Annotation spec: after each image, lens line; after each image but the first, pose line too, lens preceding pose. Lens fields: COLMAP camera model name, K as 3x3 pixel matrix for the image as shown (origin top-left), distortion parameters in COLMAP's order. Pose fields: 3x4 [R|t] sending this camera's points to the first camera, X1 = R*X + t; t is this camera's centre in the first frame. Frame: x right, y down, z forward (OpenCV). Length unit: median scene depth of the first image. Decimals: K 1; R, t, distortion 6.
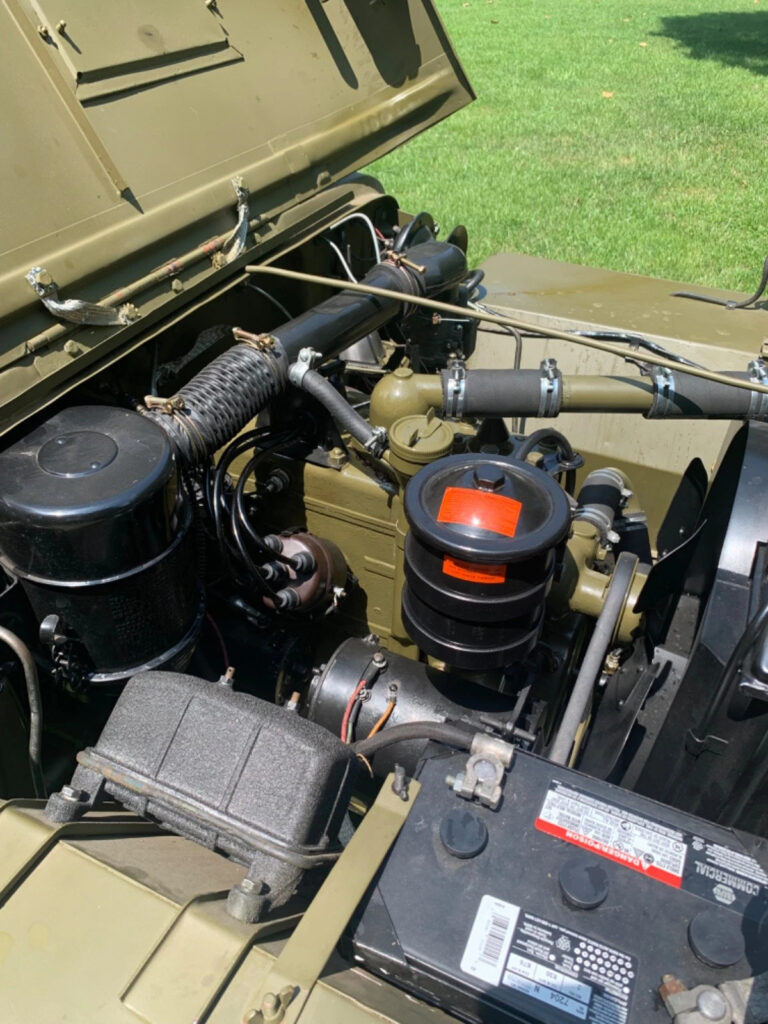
lens RADIAL K [[711.4, 0, 384.0], [0, 711.4, 512.0], [0, 0, 1]] dist [0.003236, -0.001881]
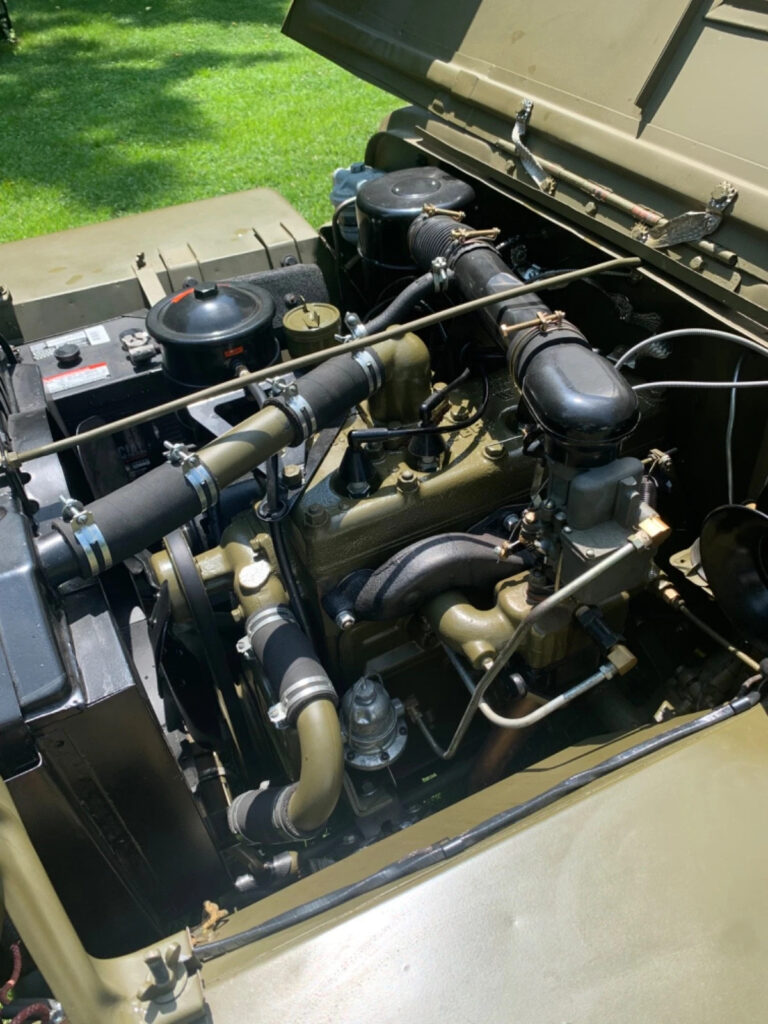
lens RADIAL K [[782.7, 0, 384.0], [0, 782.7, 512.0], [0, 0, 1]] dist [0.003172, 0.002705]
pose [[-0.641930, 0.527682, -0.556307, 0.737180], [-0.460147, 0.315242, 0.829992, -0.979465], [0.613343, 0.788780, 0.040448, 1.141385]]
